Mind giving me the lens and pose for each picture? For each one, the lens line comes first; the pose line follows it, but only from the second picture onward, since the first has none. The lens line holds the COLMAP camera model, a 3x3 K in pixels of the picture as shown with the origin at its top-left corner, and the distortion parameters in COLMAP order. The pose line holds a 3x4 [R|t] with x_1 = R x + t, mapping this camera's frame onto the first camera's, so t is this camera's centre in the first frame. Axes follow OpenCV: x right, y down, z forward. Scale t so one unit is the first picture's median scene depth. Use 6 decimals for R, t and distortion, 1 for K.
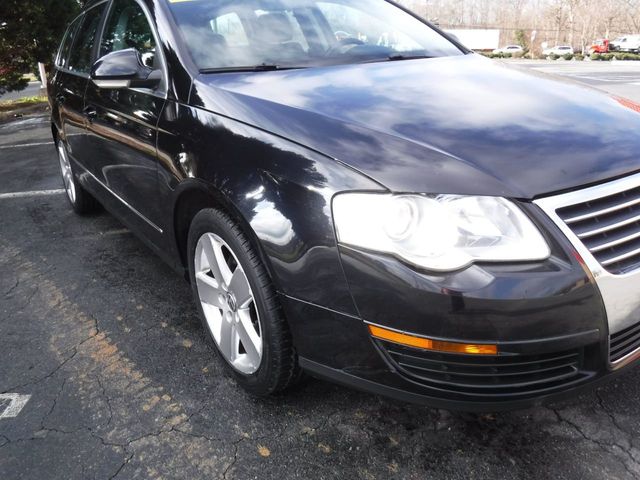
lens RADIAL K [[528.5, 0, 318.7], [0, 528.5, 243.9], [0, 0, 1]] dist [-0.096356, 0.043230]
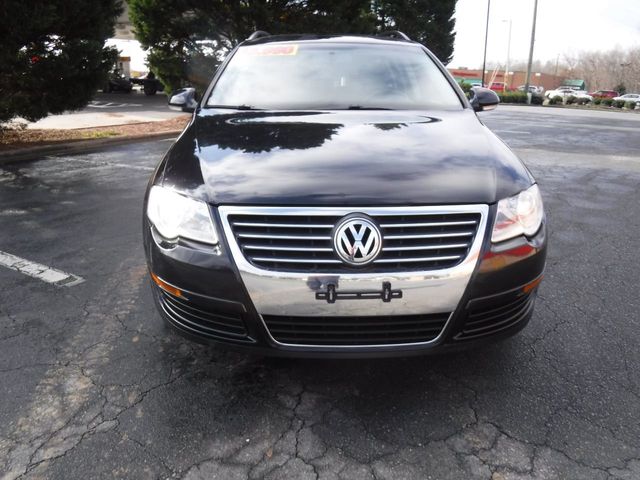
lens RADIAL K [[528.5, 0, 317.6], [0, 528.5, 241.3], [0, 0, 1]] dist [-0.096356, 0.043230]
pose [[0.819220, 0.215954, -0.531264, 1.097214], [-0.243329, 0.969758, 0.018980, -0.062045], [0.519297, 0.113723, 0.846993, -0.112059]]
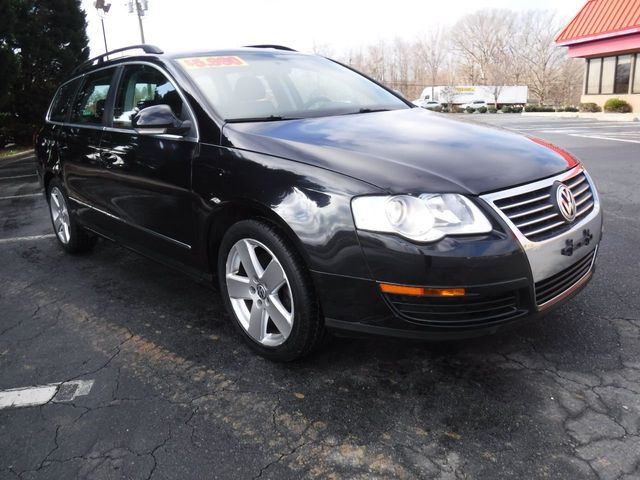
lens RADIAL K [[528.5, 0, 318.9], [0, 528.5, 242.1], [0, 0, 1]] dist [-0.096356, 0.043230]
pose [[0.991133, -0.039199, 0.126964, -0.200806], [0.052264, 0.993486, -0.101266, 0.138715], [-0.122167, 0.107003, 0.986725, -0.356026]]
